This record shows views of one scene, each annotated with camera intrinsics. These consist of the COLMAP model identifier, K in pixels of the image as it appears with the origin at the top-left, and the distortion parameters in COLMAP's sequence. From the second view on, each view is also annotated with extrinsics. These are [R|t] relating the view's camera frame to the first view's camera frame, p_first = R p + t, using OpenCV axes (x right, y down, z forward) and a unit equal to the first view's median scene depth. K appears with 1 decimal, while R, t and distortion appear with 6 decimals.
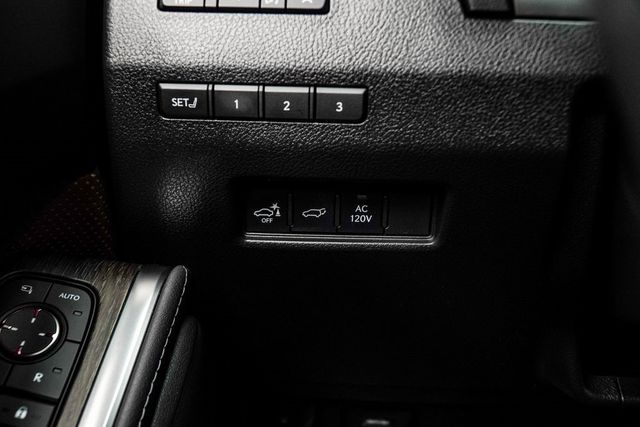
lens RADIAL K [[721.3, 0, 320.0], [0, 721.3, 213.5], [0, 0, 1]] dist [0.054762, -0.002006]
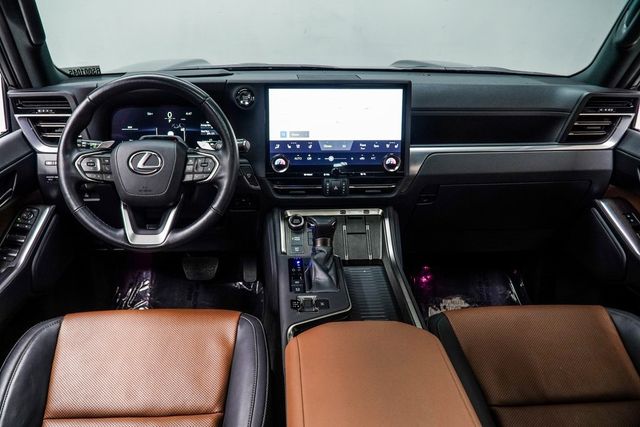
lens RADIAL K [[504.8, 0, 307.1], [0, 504.8, 212.0], [0, 0, 1]] dist [-0.010129, -0.004307]
pose [[0.997334, -0.032259, 0.065453, 1.733418], [0.027753, 0.997257, 0.068621, -0.105428], [-0.067487, -0.066622, 0.995493, -3.519331]]
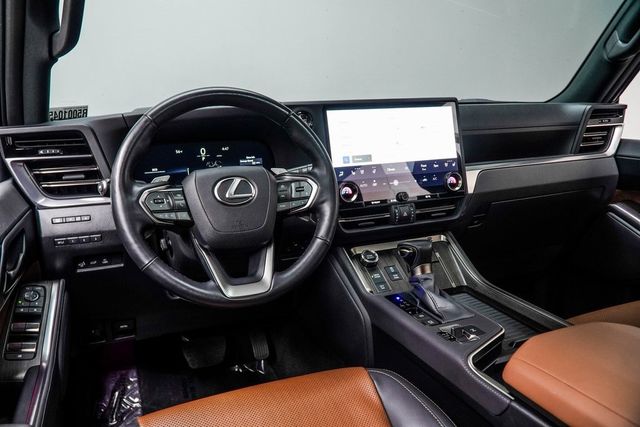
lens RADIAL K [[509.6, 0, 305.3], [0, 509.6, 213.8], [0, 0, 1]] dist [-0.017113, -0.006457]
pose [[0.921136, -0.122828, 0.369354, 0.081242], [0.164399, 0.982884, -0.083140, 0.194893], [-0.352820, 0.137305, 0.925562, -2.580101]]
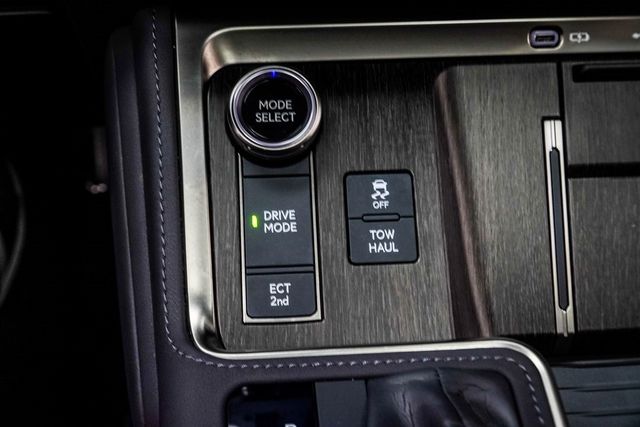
lens RADIAL K [[872.7, 0, 300.7], [0, 872.7, 213.3], [0, 0, 1]] dist [-0.014334, -0.006762]
pose [[0.996524, -0.060622, 0.057145, 1.883024], [0.029405, 0.897730, 0.439563, -0.139822], [-0.077948, -0.436355, 0.896392, -0.304555]]
